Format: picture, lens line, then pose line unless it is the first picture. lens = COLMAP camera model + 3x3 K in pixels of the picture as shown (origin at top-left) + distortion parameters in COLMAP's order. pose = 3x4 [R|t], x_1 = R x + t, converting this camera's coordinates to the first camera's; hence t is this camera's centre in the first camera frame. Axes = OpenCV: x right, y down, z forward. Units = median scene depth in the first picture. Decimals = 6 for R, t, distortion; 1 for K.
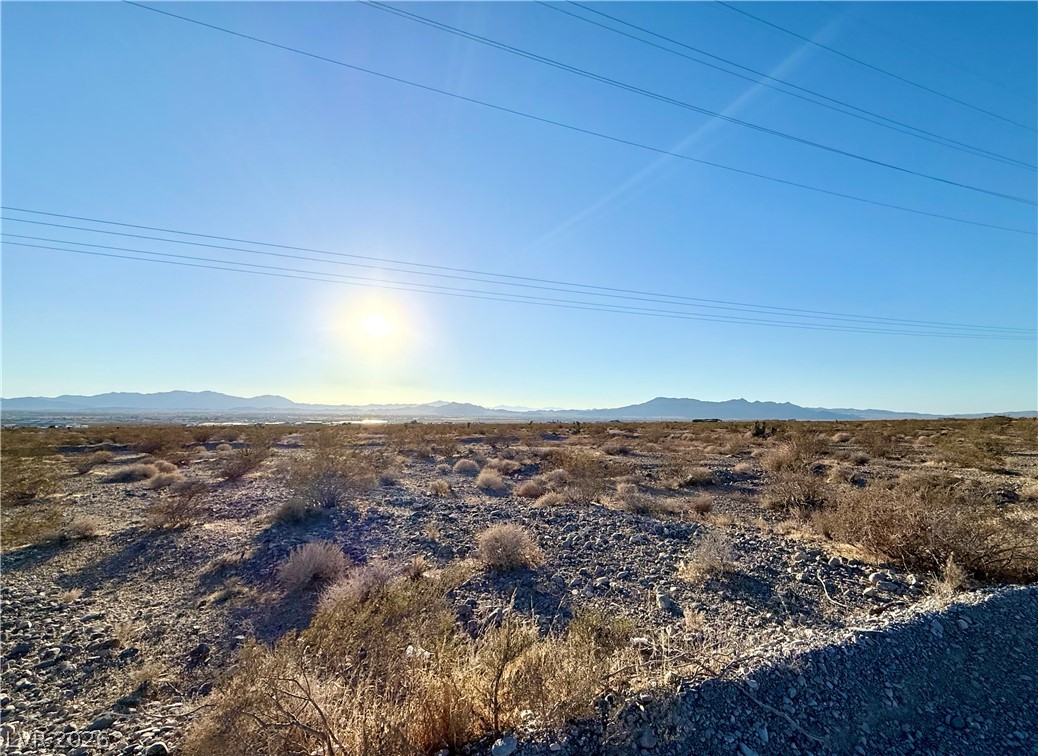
lens RADIAL K [[424.4, 0, 532.7], [0, 424.4, 395.4], [0, 0, 1]] dist [0.000561, 0.000297]
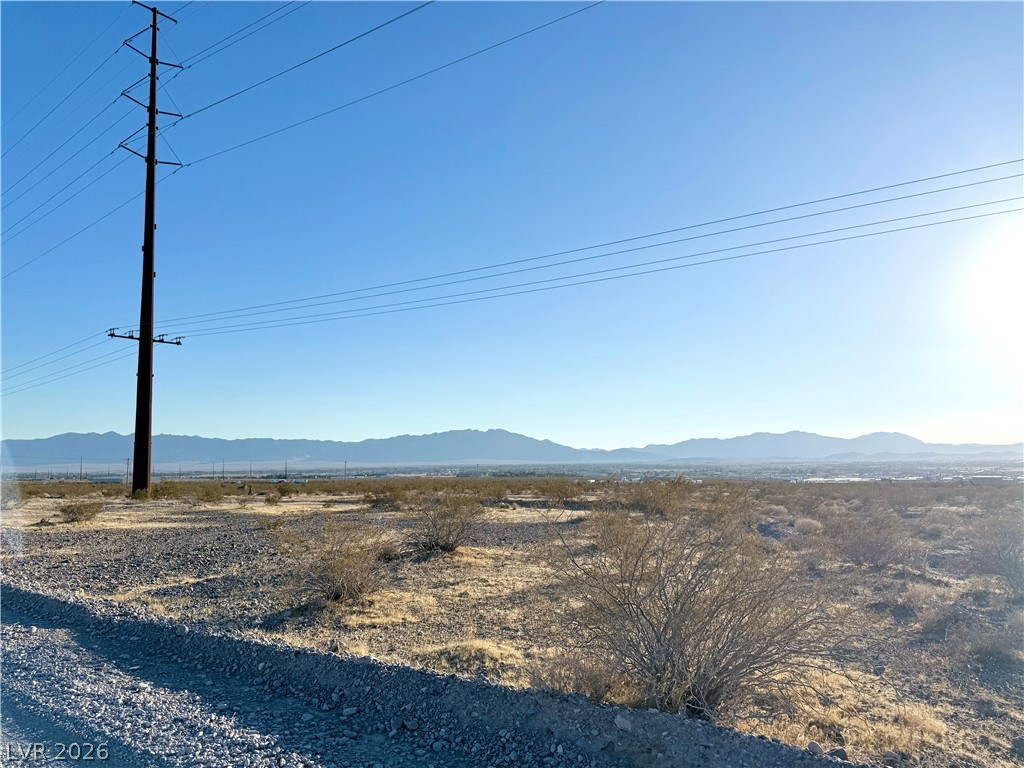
lens RADIAL K [[720.6, 0, 502.9], [0, 720.6, 366.0], [0, 0, 1]] dist [0.041460, -0.045029]
pose [[0.518167, -0.130890, -0.845205, -1.675219], [0.055819, 0.991289, -0.119291, -0.045362], [0.853456, 0.014634, 0.520959, -0.785281]]
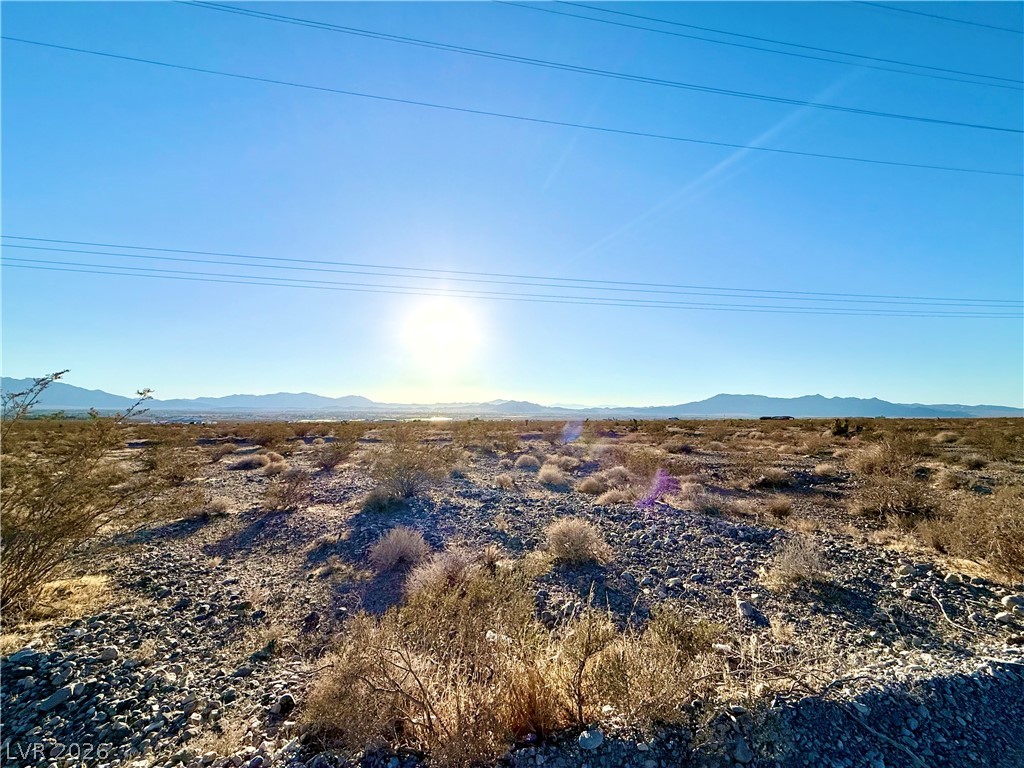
lens RADIAL K [[408.6, 0, 513.1], [0, 408.6, 381.2], [0, 0, 1]] dist [0.000272, 0.000319]
pose [[0.983484, -0.016134, -0.180276, -0.015901], [0.010613, 0.999446, -0.031548, -0.000302], [0.180685, 0.029113, 0.983110, -0.005614]]
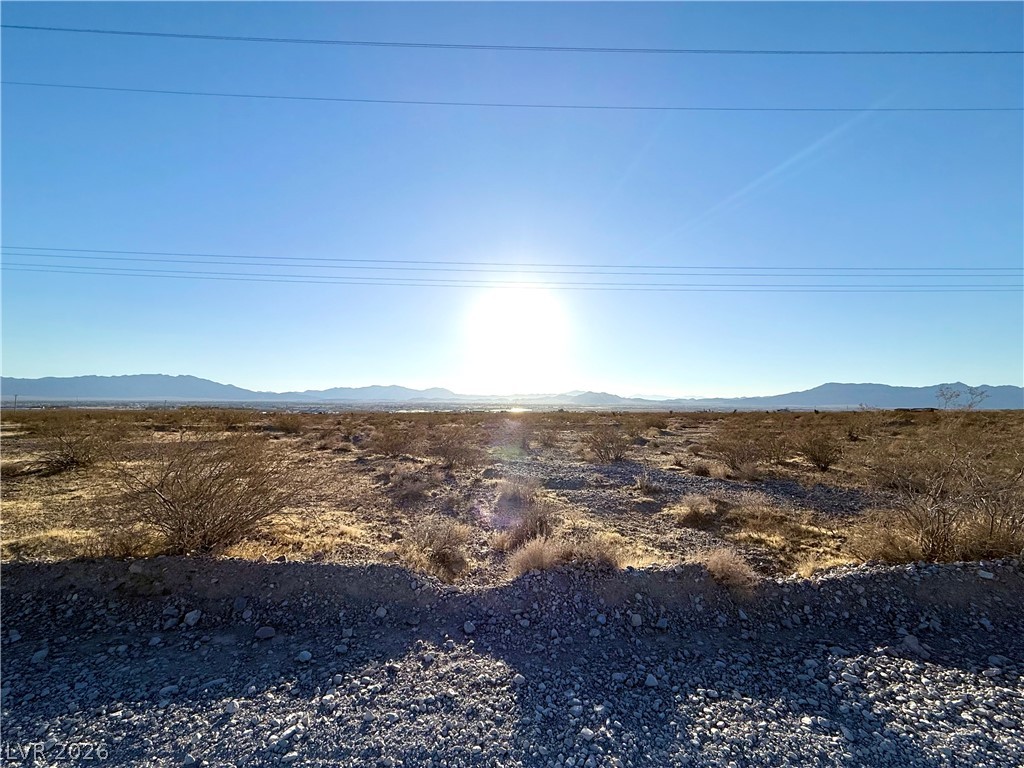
lens RADIAL K [[408.6, 0, 513.6], [0, 408.6, 379.1], [0, 0, 1]] dist [0.000272, 0.000319]
pose [[0.934551, -0.023594, -0.355045, -1.031161], [0.018529, 0.999672, -0.017660, -0.027993], [0.355346, 0.009925, 0.934682, -0.402825]]
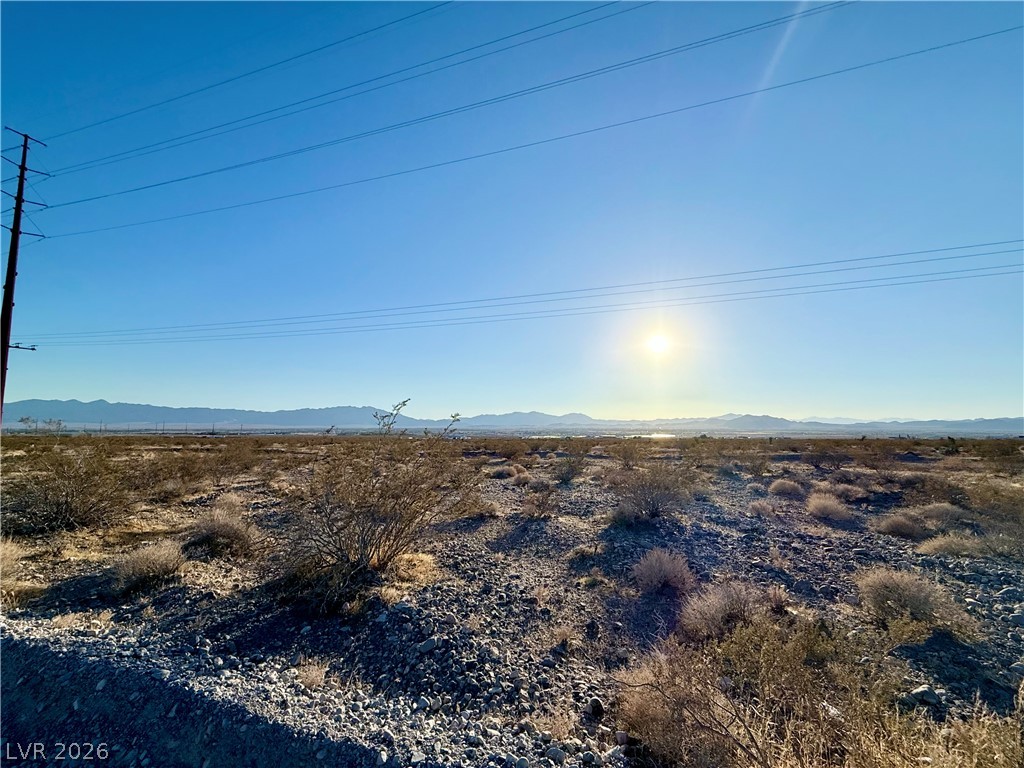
lens RADIAL K [[408.6, 0, 512.3], [0, 408.6, 378.6], [0, 0, 1]] dist [0.000272, 0.000319]
pose [[0.761318, -0.085892, -0.642664, -0.066278], [0.036016, 0.995259, -0.090350, -0.002152], [0.647377, 0.045639, 0.760802, -0.030905]]
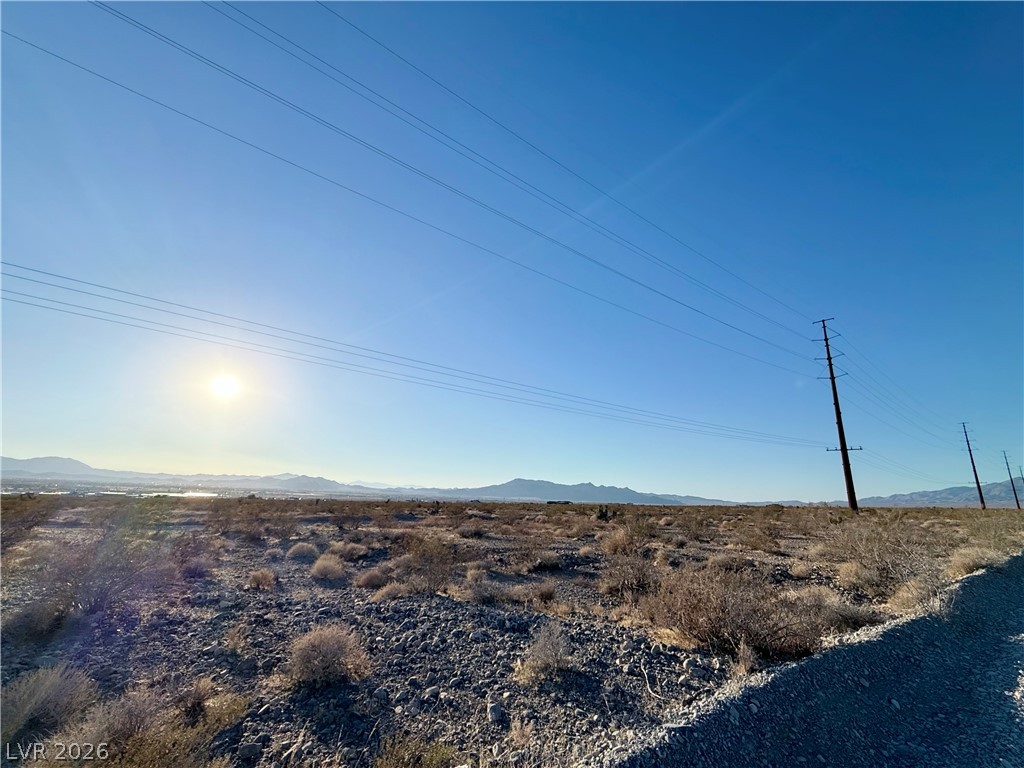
lens RADIAL K [[408.6, 0, 513.1], [0, 408.6, 381.6], [0, 0, 1]] dist [0.000272, 0.000319]
pose [[0.960885, 0.100008, 0.258261, 0.023771], [-0.040618, 0.973330, -0.225785, -0.009459], [-0.273953, 0.206463, 0.939320, -0.000032]]
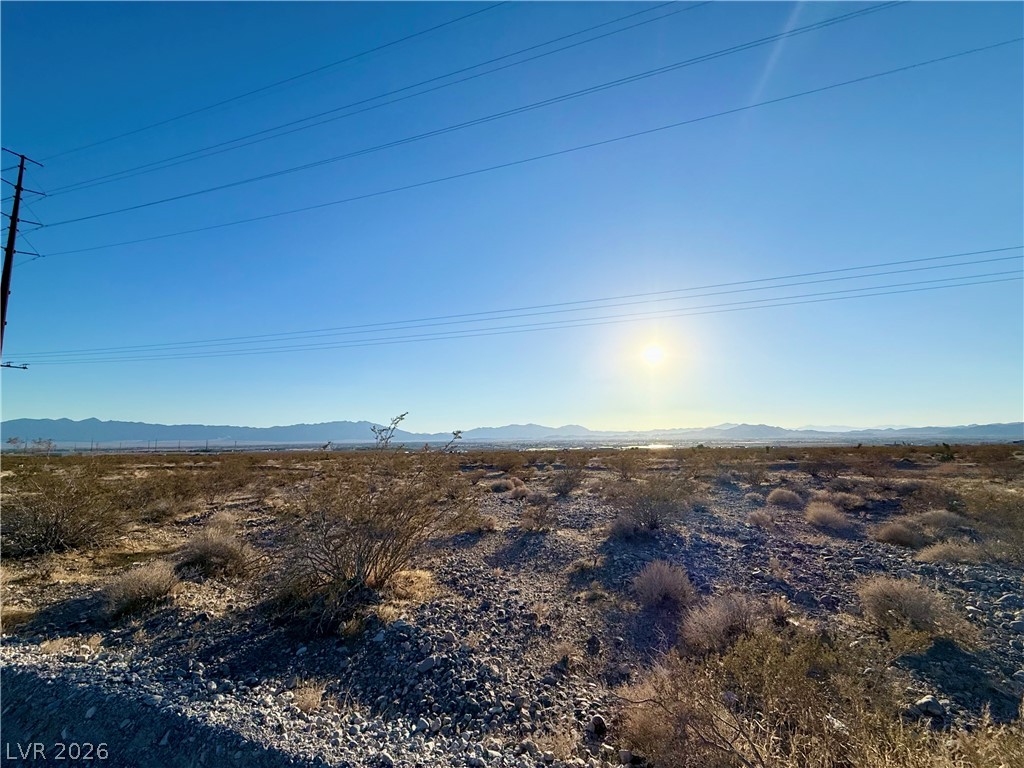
lens RADIAL K [[408.6, 0, 512.3], [0, 408.6, 378.0], [0, 0, 1]] dist [0.000272, 0.000319]
pose [[0.765950, -0.116109, -0.632328, -0.064732], [0.050027, 0.991338, -0.121433, -0.002900], [0.640950, 0.061378, 0.765124, -0.033298]]
